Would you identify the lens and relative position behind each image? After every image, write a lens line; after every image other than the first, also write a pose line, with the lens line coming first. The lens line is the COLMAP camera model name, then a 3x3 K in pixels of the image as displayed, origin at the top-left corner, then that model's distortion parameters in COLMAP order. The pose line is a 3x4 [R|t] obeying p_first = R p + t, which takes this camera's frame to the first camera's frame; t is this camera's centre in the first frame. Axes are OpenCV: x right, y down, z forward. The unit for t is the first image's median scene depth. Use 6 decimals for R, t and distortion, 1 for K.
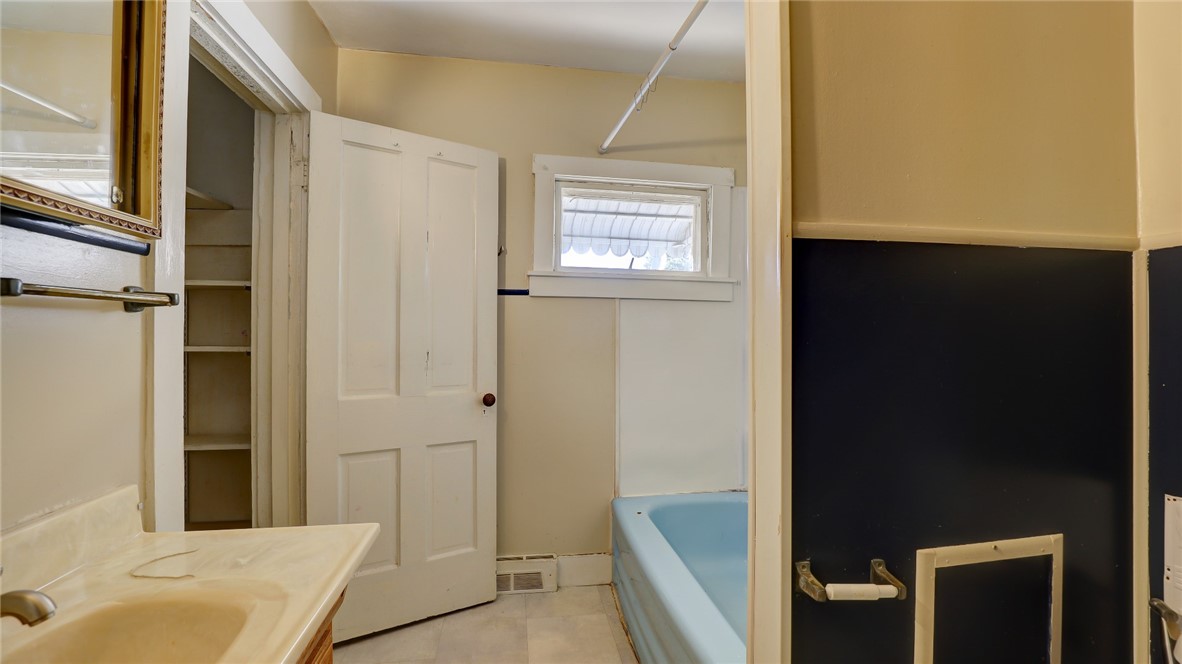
lens RADIAL K [[567.3, 0, 605.6], [0, 567.3, 331.3], [0, 0, 1]] dist [-0.000621, 0.000493]
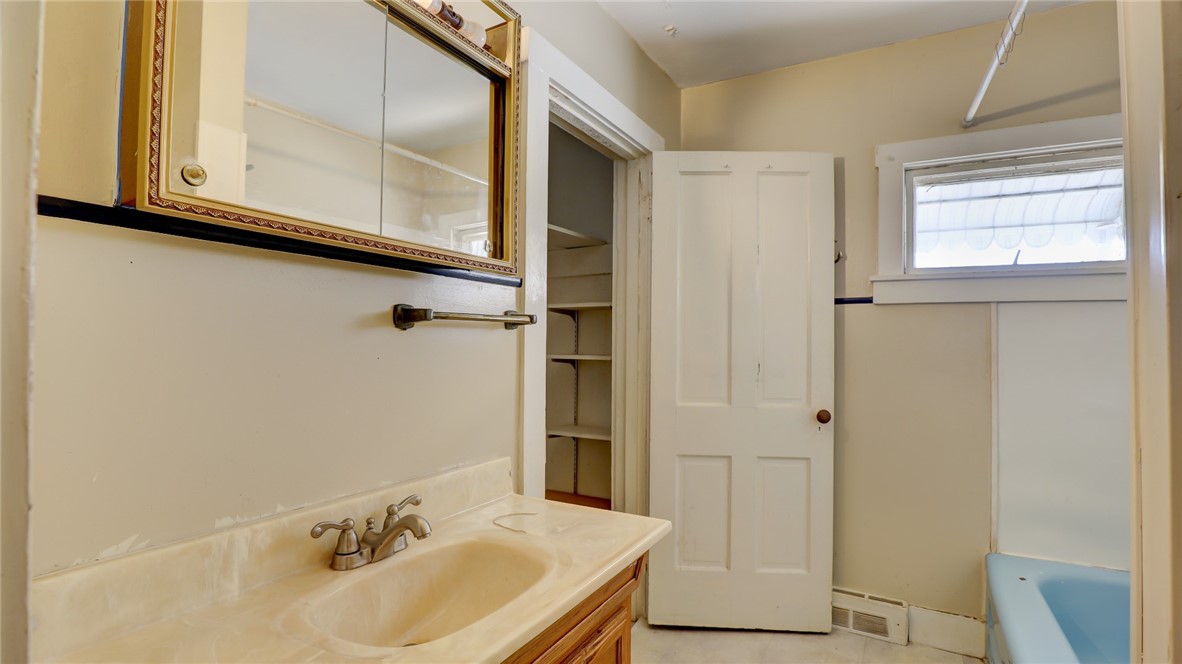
lens RADIAL K [[567.3, 0, 605.6], [0, 567.3, 331.3], [0, 0, 1]] dist [-0.000621, 0.000493]
pose [[0.784883, -0.012420, -0.619520, 0.102522], [-0.000003, 0.999799, -0.020047, -0.001164], [0.619644, 0.015737, 0.784725, 0.038853]]
